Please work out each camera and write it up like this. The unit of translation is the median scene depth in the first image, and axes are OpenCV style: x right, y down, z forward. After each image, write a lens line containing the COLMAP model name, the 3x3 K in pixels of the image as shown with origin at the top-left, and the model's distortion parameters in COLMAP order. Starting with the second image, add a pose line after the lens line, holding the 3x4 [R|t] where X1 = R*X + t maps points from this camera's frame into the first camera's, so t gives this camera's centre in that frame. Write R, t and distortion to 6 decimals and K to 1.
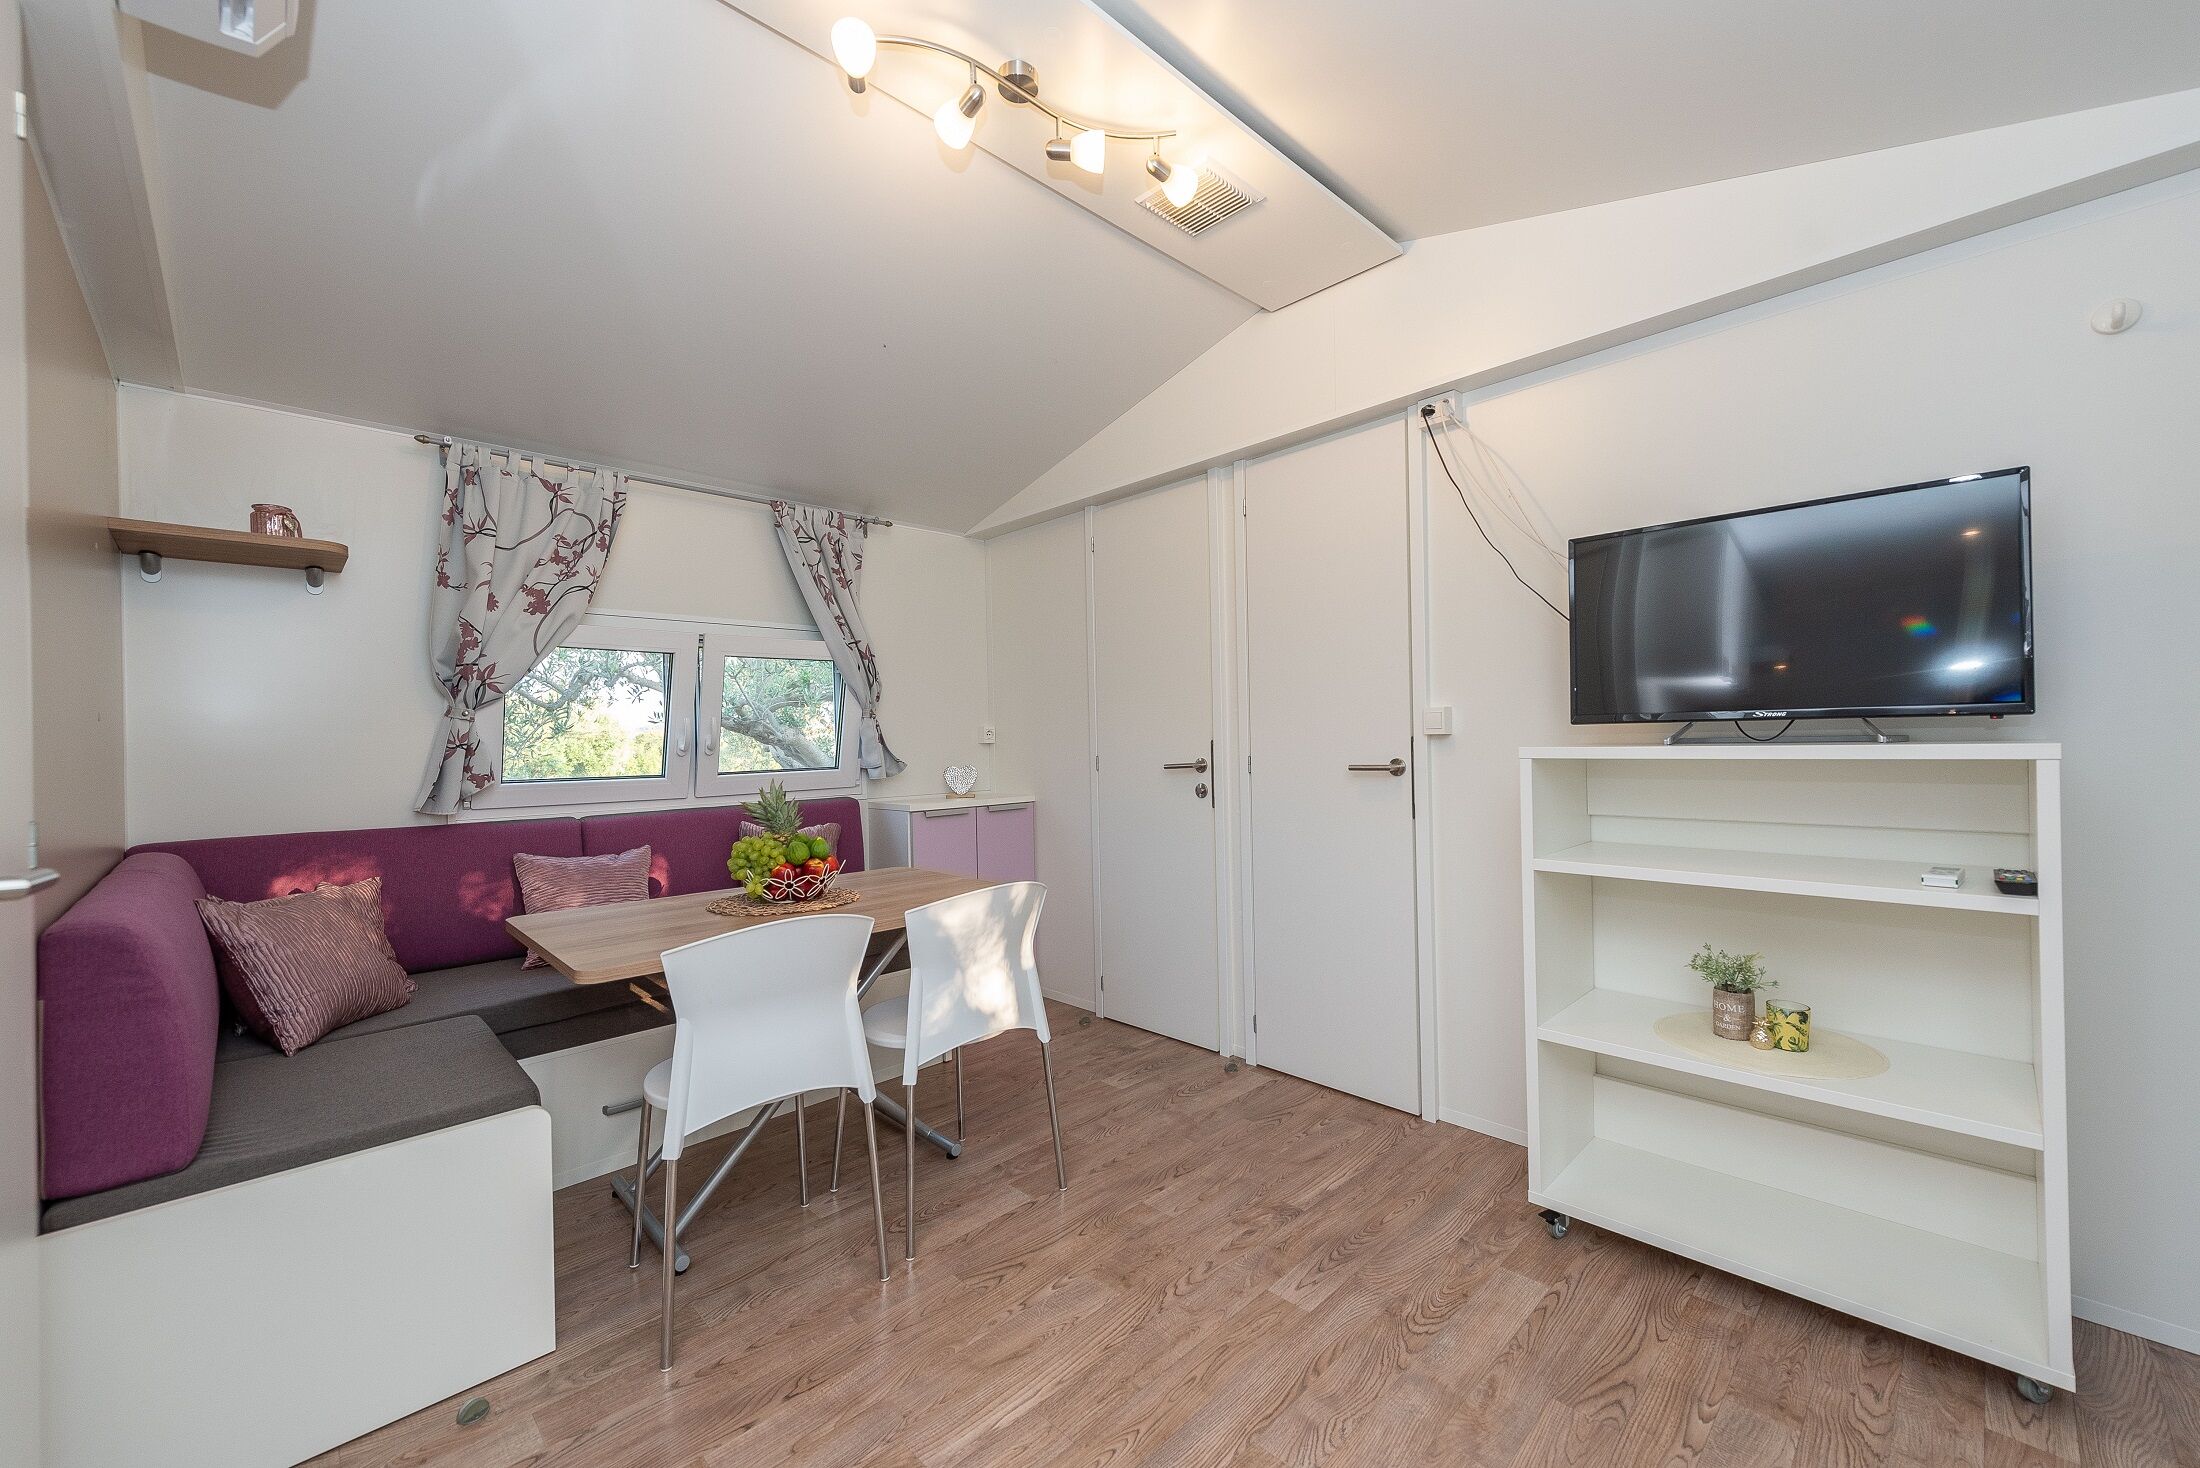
lens RADIAL K [[870.6, 0, 1100.0], [0, 870.6, 734.0], [0, 0, 1]] dist [-0.000010, -0.000250]
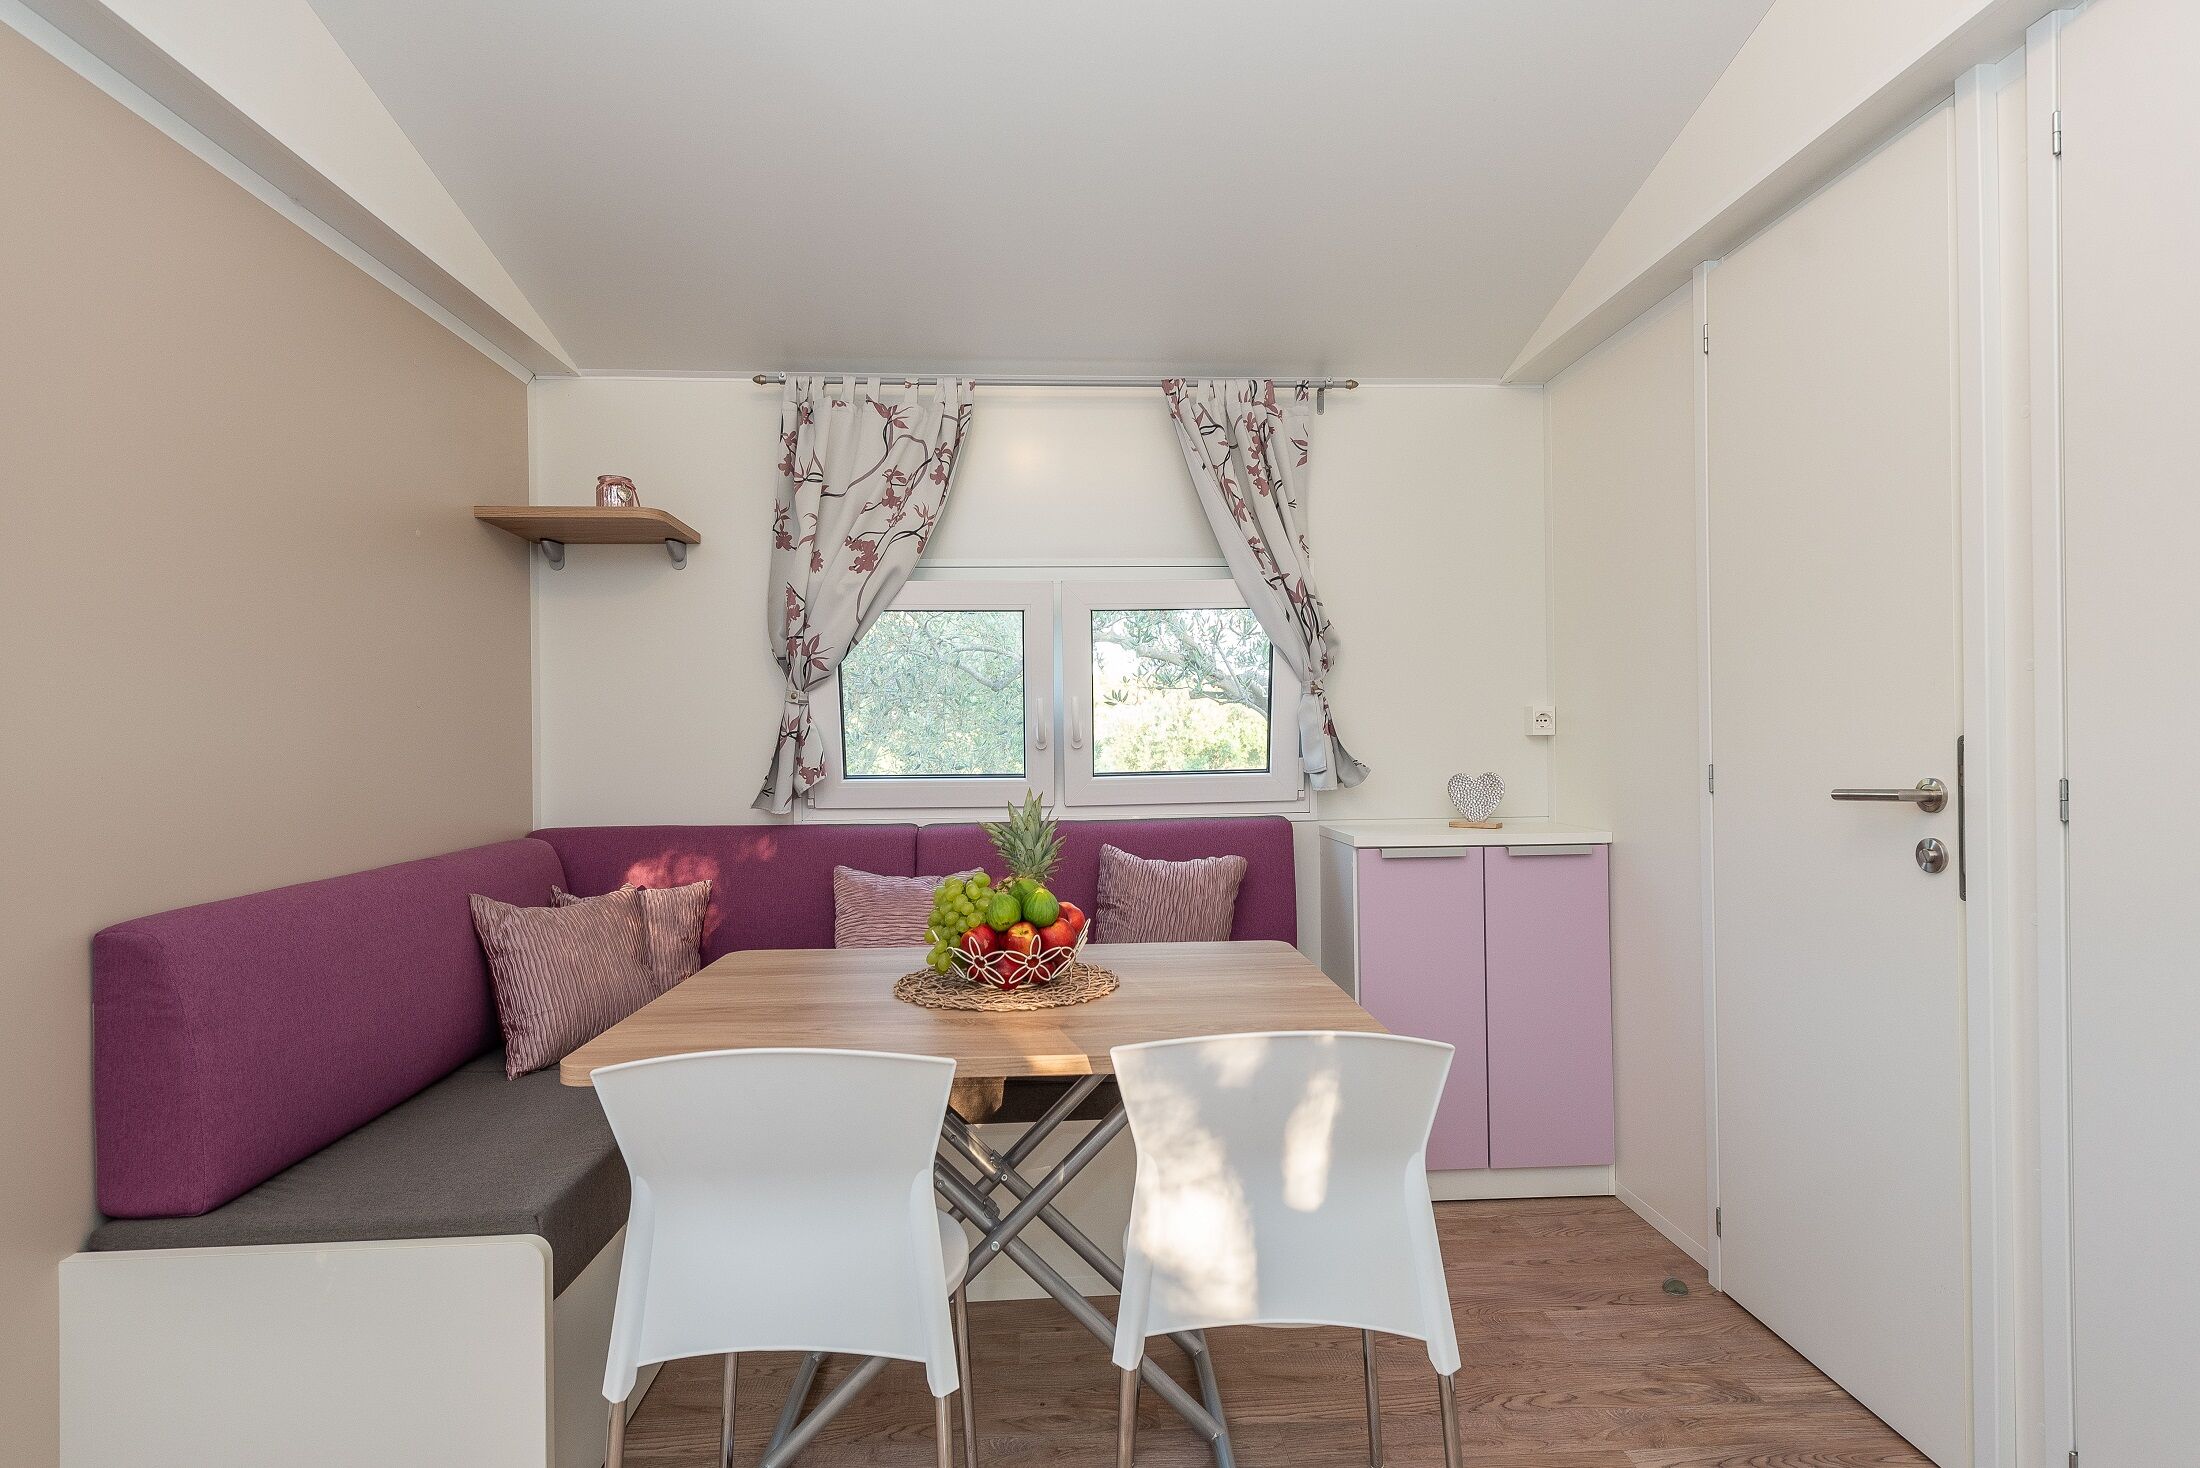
lens RADIAL K [[1076.9, 0, 1100.0], [0, 1076.9, 734.0], [0, 0, 1]] dist [0.008412, 0.000047]
pose [[0.753407, 0.010275, -0.657475, 0.171568], [0.000182, 0.999875, 0.015835, -0.002533], [0.657555, -0.012050, 0.753310, 0.374395]]
